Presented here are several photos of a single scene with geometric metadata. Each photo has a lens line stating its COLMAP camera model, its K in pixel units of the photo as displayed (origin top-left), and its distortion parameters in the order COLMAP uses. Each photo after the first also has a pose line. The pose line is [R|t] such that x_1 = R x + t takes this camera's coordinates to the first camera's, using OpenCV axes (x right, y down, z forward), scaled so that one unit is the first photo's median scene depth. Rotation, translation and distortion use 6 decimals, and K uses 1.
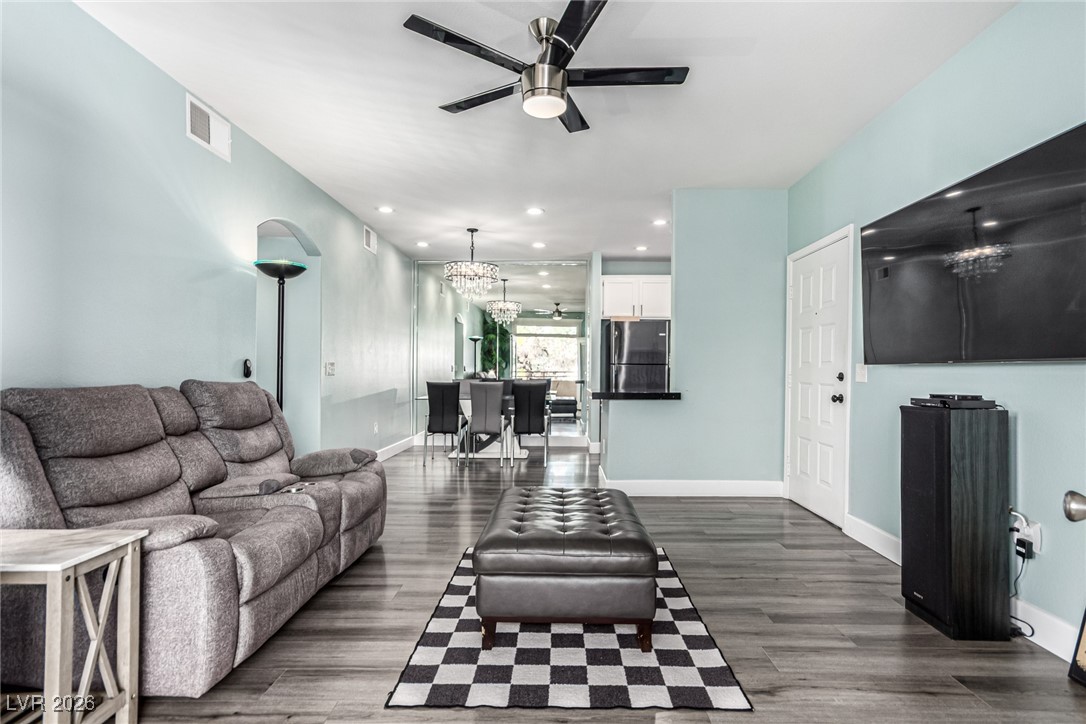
lens RADIAL K [[537.2, 0, 543.4], [0, 537.2, 372.7], [0, 0, 1]] dist [0.001868, 0.000168]
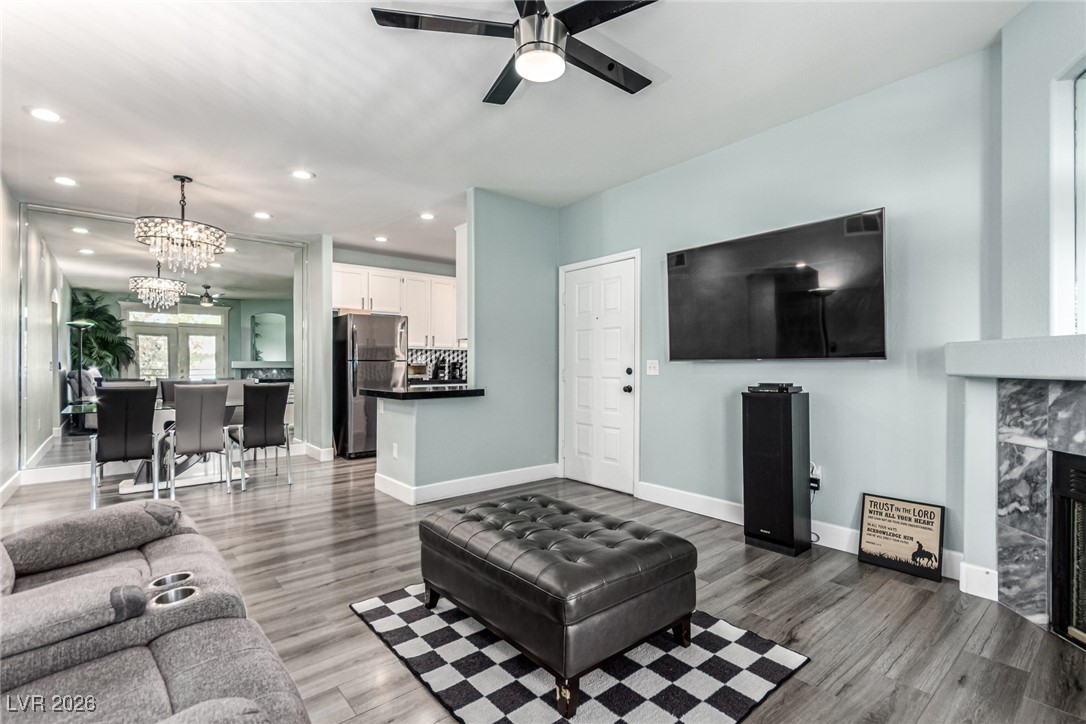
lens RADIAL K [[507.0, 0, 546.7], [0, 507.0, 363.2], [0, 0, 1]] dist [0.002547, 0.000424]
pose [[0.754830, -0.002427, 0.655916, -0.350023], [0.009661, 0.999926, -0.007418, -0.003967], [-0.655849, 0.011936, 0.754797, 0.248007]]
